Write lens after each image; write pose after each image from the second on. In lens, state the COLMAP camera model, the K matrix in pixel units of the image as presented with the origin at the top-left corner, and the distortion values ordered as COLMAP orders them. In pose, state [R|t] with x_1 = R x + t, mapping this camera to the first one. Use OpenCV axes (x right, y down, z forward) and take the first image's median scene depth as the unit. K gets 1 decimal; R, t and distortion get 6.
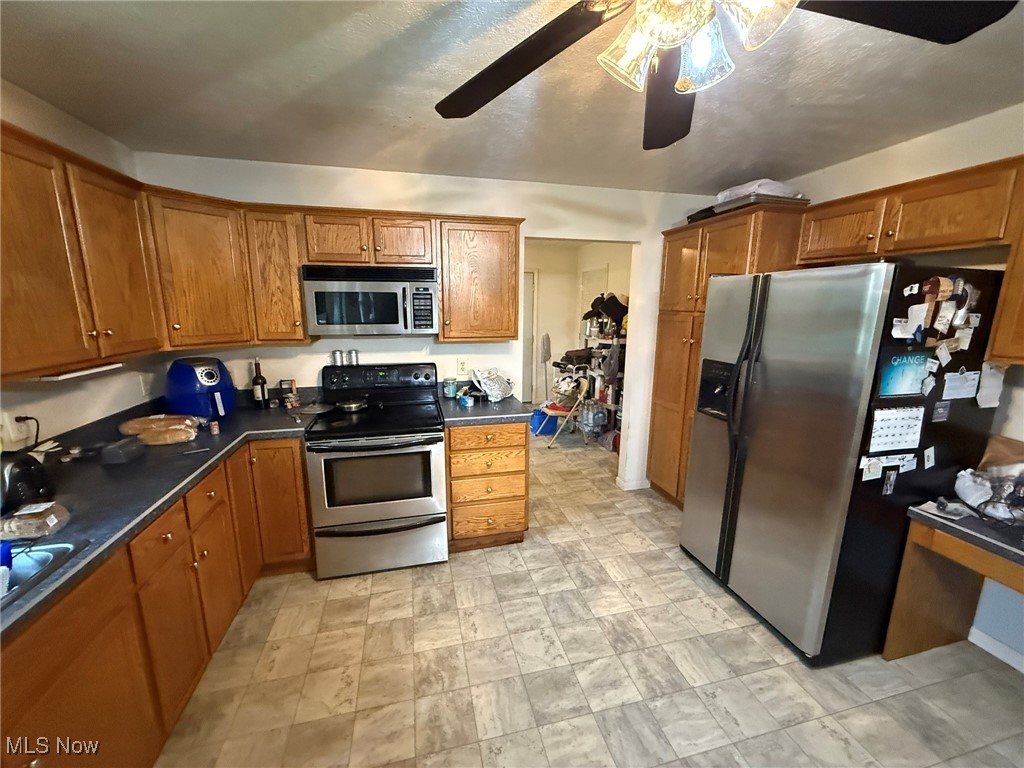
lens RADIAL K [[406.0, 0, 513.5], [0, 406.0, 384.0], [0, 0, 1]] dist [0.000653, 0.000065]
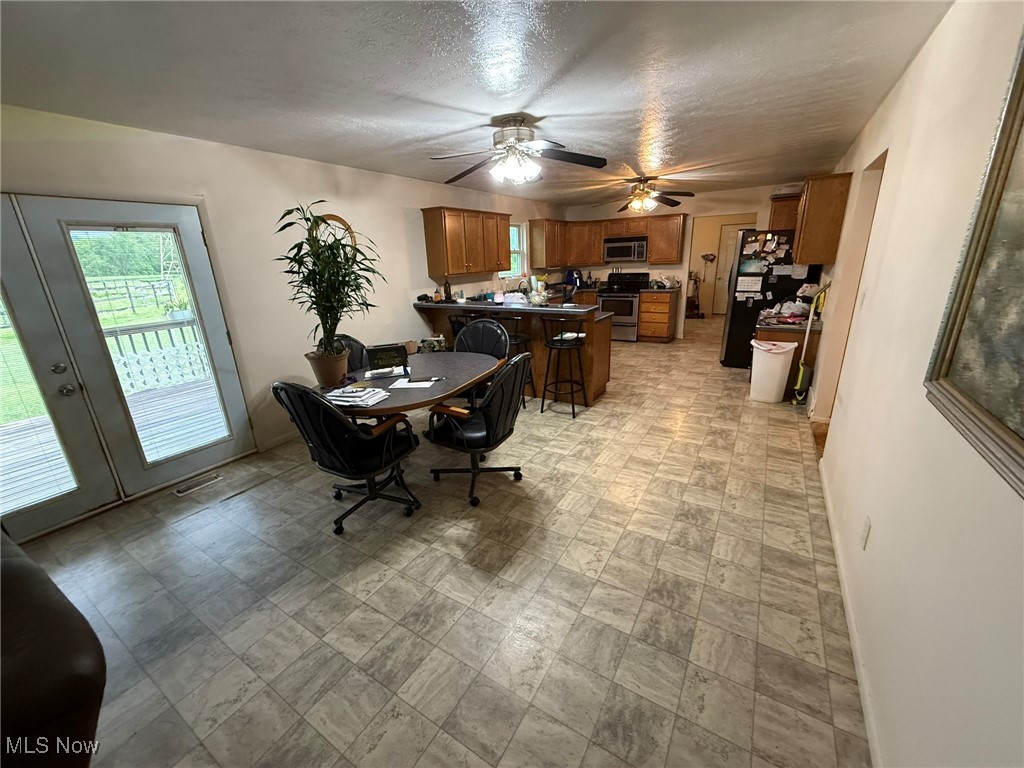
lens RADIAL K [[406.0, 0, 516.6], [0, 406.0, 381.6], [0, 0, 1]] dist [0.000653, 0.000065]
pose [[0.704315, 0.177813, -0.687257, 1.413103], [-0.096051, 0.983089, 0.155917, 0.387370], [0.703359, -0.043803, 0.709484, -1.834205]]
